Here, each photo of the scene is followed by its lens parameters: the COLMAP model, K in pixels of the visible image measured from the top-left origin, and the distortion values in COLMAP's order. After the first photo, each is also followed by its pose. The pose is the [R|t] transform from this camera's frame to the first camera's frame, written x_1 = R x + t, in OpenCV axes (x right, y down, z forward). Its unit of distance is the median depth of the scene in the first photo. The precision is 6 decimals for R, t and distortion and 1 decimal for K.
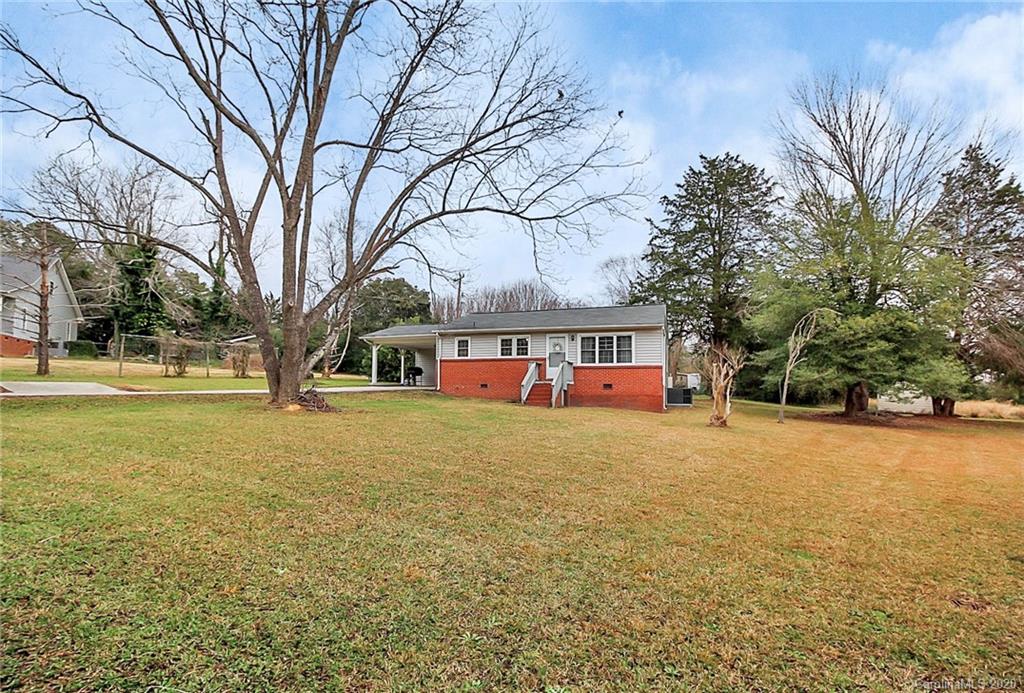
lens RADIAL K [[496.2, 0, 513.0], [0, 496.2, 349.3], [0, 0, 1]] dist [-0.001289, -0.000029]
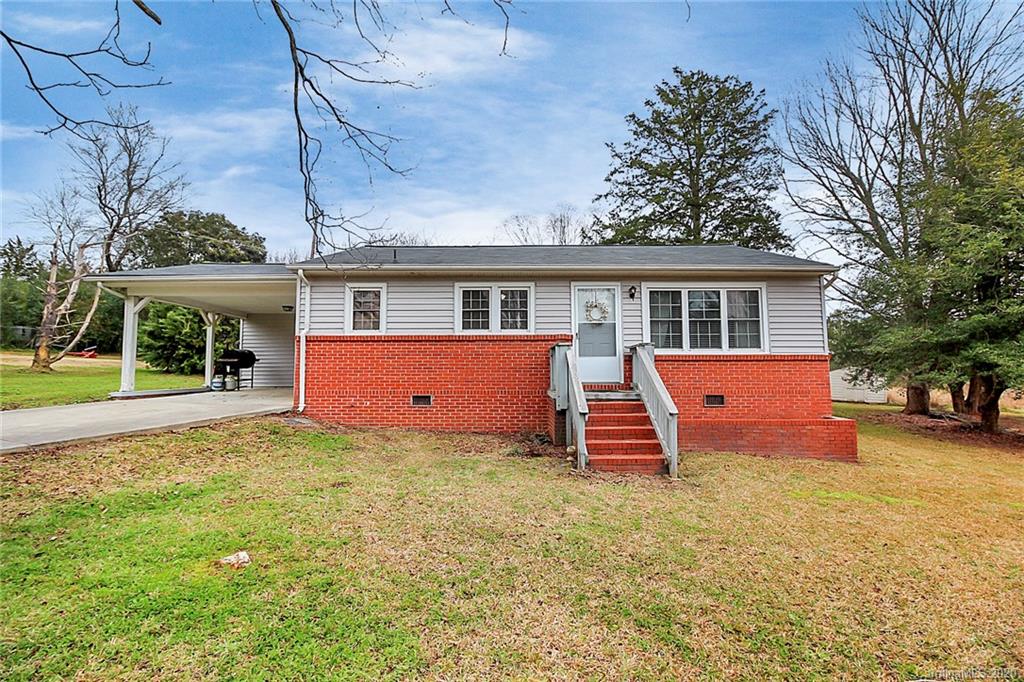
lens RADIAL K [[485.7, 0, 509.7], [0, 485.7, 325.2], [0, 0, 1]] dist [-0.005295, -0.007471]
pose [[0.951263, 0.020774, 0.307680, -0.114936], [-0.019213, 0.999783, -0.008100, 0.012369], [-0.307782, 0.001794, 0.951455, 0.587084]]
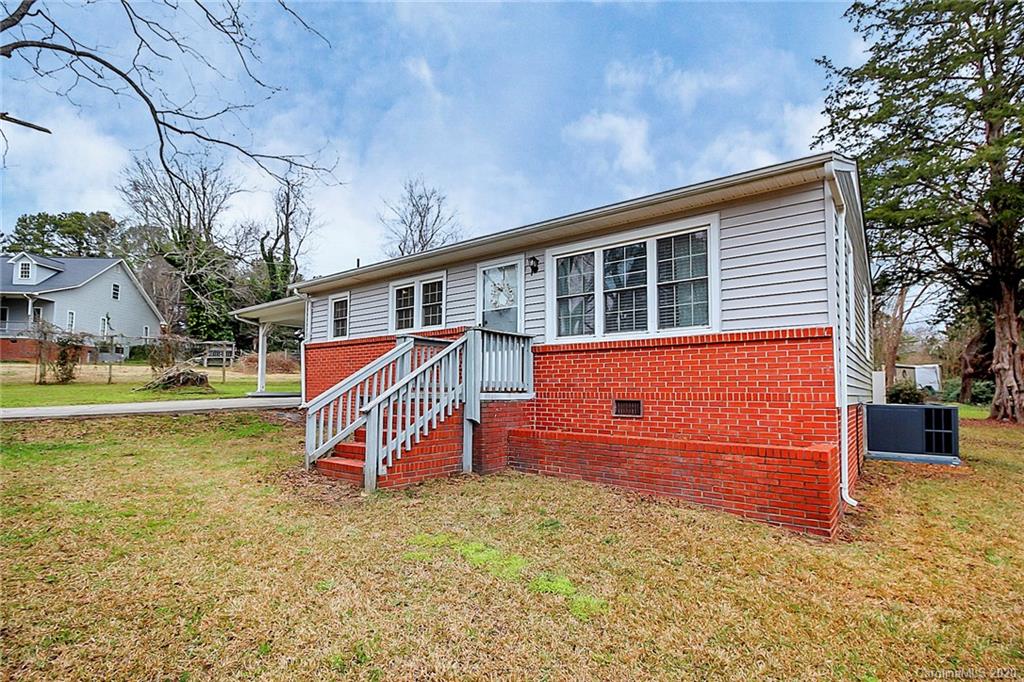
lens RADIAL K [[485.7, 0, 517.3], [0, 485.7, 358.6], [0, 0, 1]] dist [-0.005295, -0.007471]
pose [[0.940854, -0.026970, -0.337737, 0.210673], [0.034494, 0.999272, 0.016294, 0.034840], [0.337052, -0.026980, 0.941100, 0.646299]]
